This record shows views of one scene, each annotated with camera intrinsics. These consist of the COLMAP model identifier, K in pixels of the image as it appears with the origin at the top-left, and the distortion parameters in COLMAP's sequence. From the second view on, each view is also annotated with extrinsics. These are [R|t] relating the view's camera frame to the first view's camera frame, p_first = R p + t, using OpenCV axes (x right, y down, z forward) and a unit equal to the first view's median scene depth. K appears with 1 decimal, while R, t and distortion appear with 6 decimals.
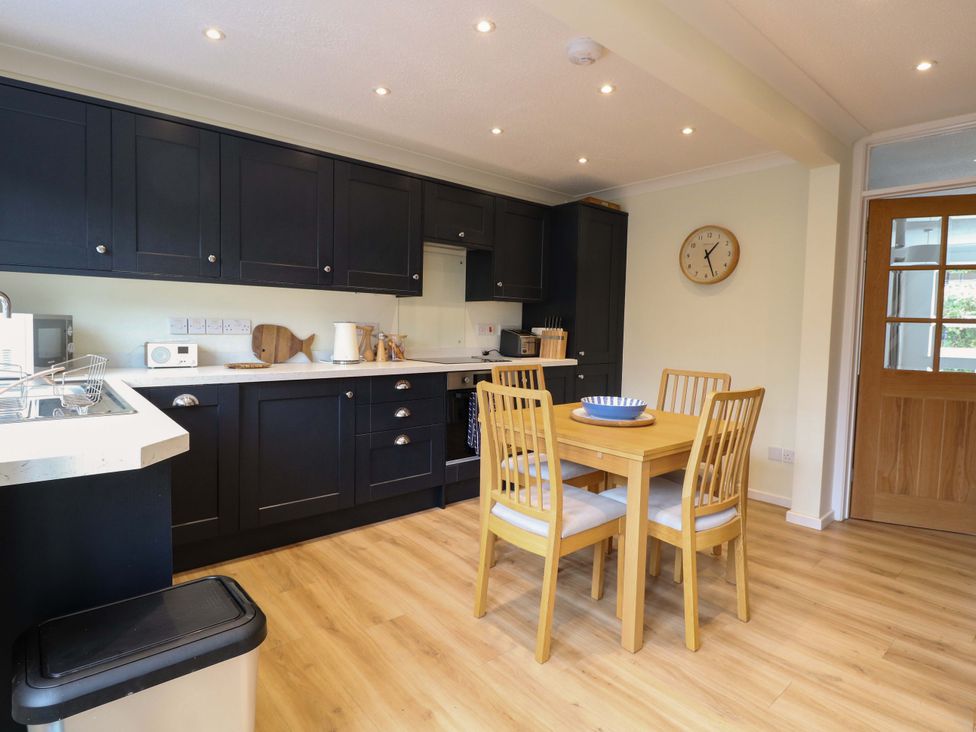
lens RADIAL K [[517.1, 0, 478.3], [0, 517.1, 358.5], [0, 0, 1]] dist [0.000937, -0.014424]
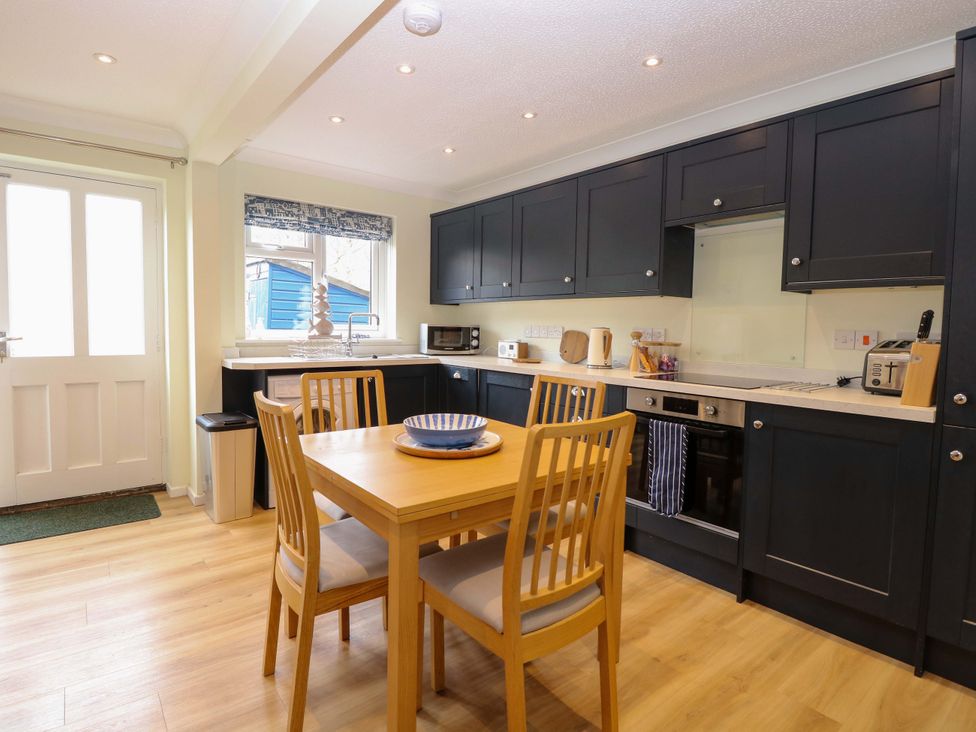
lens RADIAL K [[507.5, 0, 483.9], [0, 507.5, 359.0], [0, 0, 1]] dist [-0.000512, -0.014486]
pose [[-0.007818, 0.042754, -0.999055, 0.838571], [-0.083656, 0.995555, 0.043259, -0.036906], [0.996464, 0.083915, -0.004207, 0.877725]]
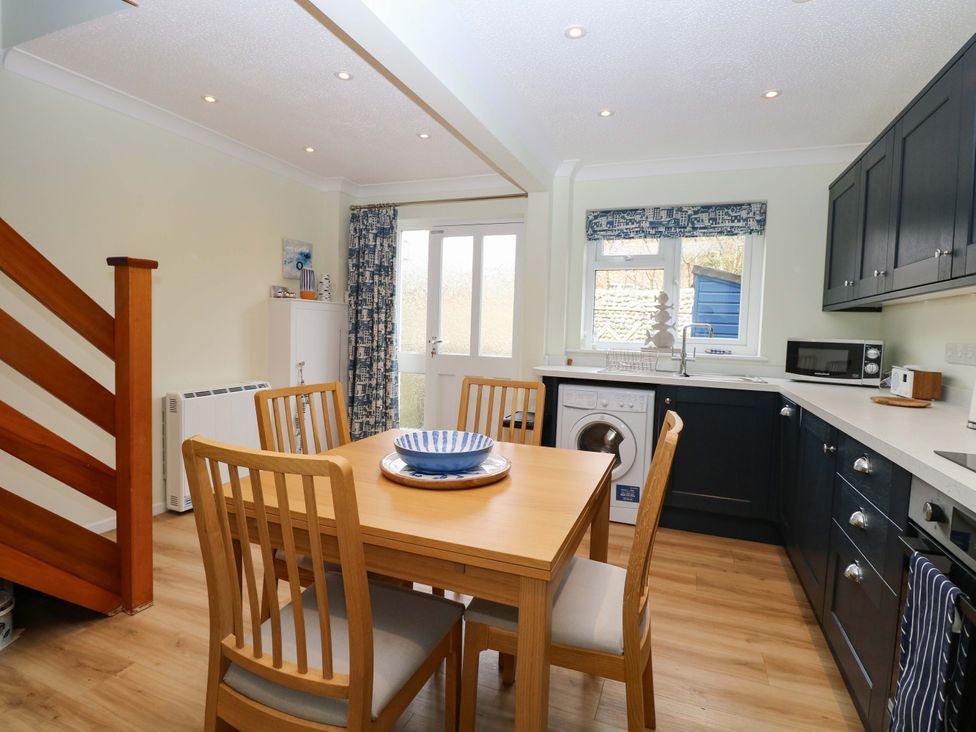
lens RADIAL K [[507.3, 0, 492.5], [0, 507.3, 353.8], [0, 0, 1]] dist [-0.002786, -0.014499]
pose [[-0.869529, -0.025058, -0.493246, 0.441454], [-0.083003, 0.991921, 0.095932, -0.076364], [0.486857, 0.124356, -0.864584, 1.312238]]
